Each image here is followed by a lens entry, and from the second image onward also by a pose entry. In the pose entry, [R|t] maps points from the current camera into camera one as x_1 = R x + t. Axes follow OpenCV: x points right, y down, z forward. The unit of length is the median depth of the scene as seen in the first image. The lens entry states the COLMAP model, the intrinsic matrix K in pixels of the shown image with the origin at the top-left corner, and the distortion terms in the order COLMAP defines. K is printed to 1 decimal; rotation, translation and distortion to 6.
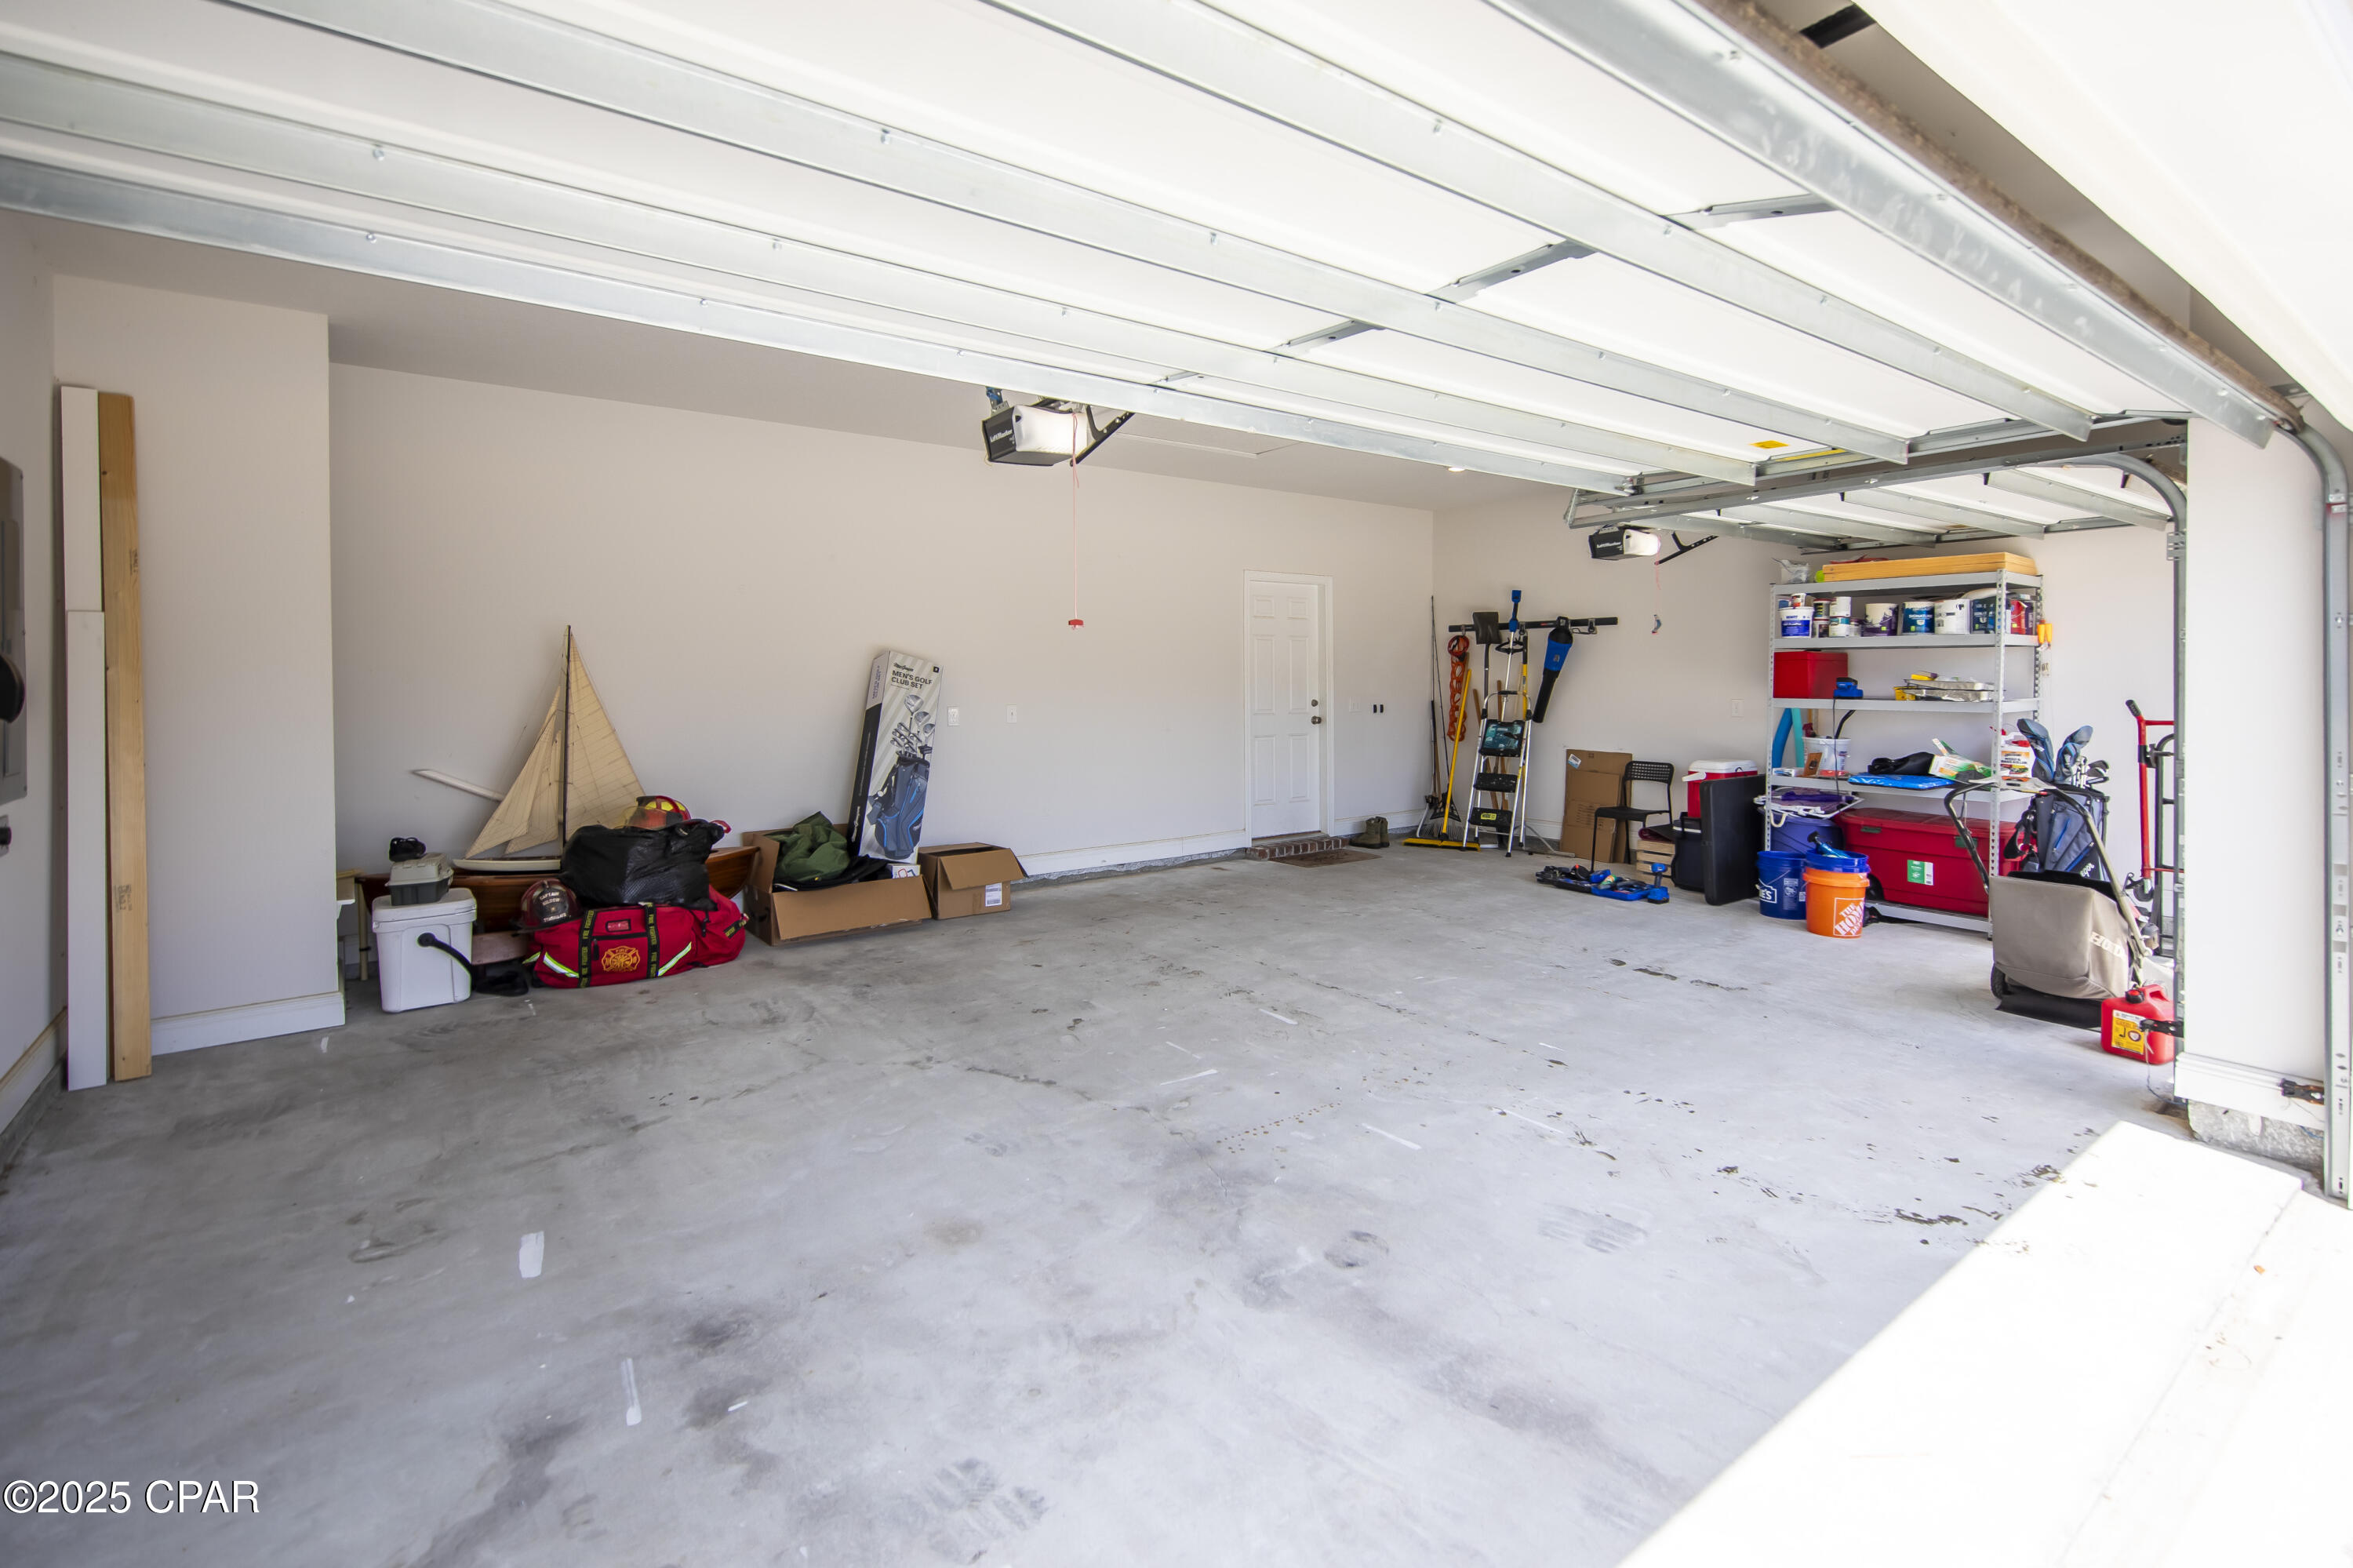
lens RADIAL K [[1076.6, 0, 1202.4], [0, 1076.6, 680.3], [0, 0, 1]] dist [0.017797, -0.000949]
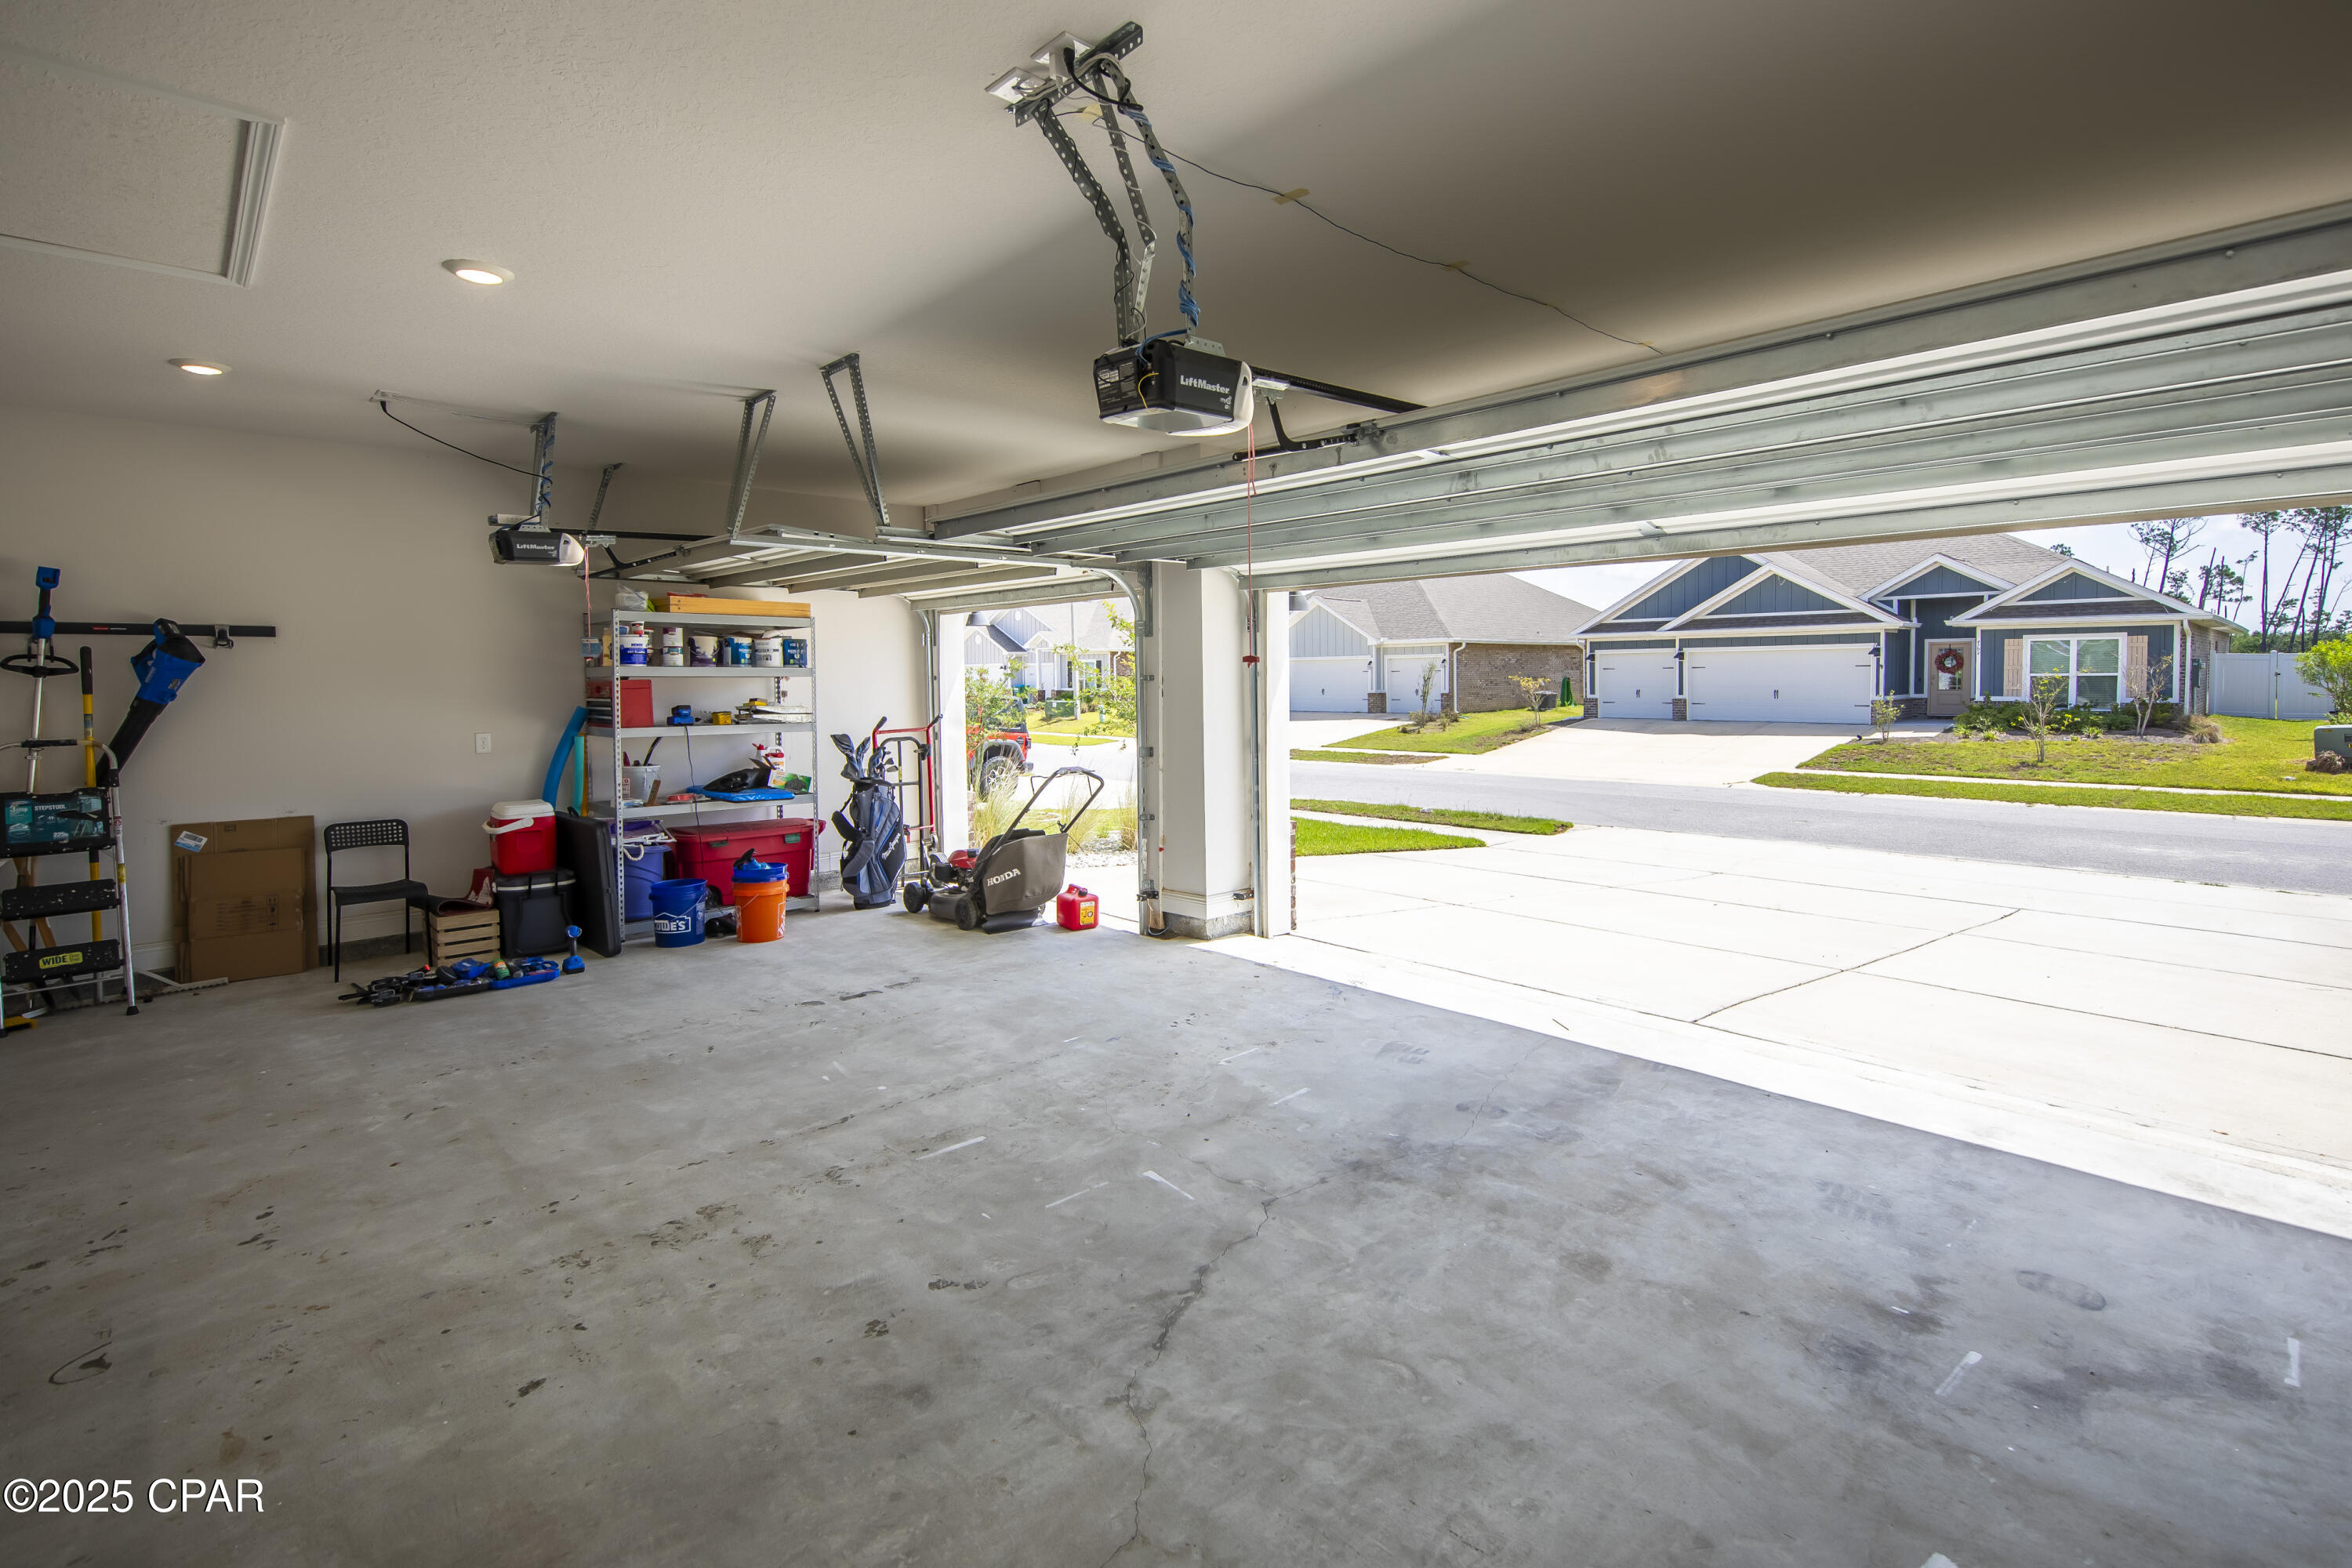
lens RADIAL K [[1076.1, 0, 1201.9], [0, 1076.1, 680.4], [0, 0, 1]] dist [0.017797, -0.000949]
pose [[-0.105958, 0.000875, 0.994370, -0.894484], [0.011494, 0.999934, 0.000345, -0.037743], [-0.994304, 0.011465, -0.105961, 1.082394]]
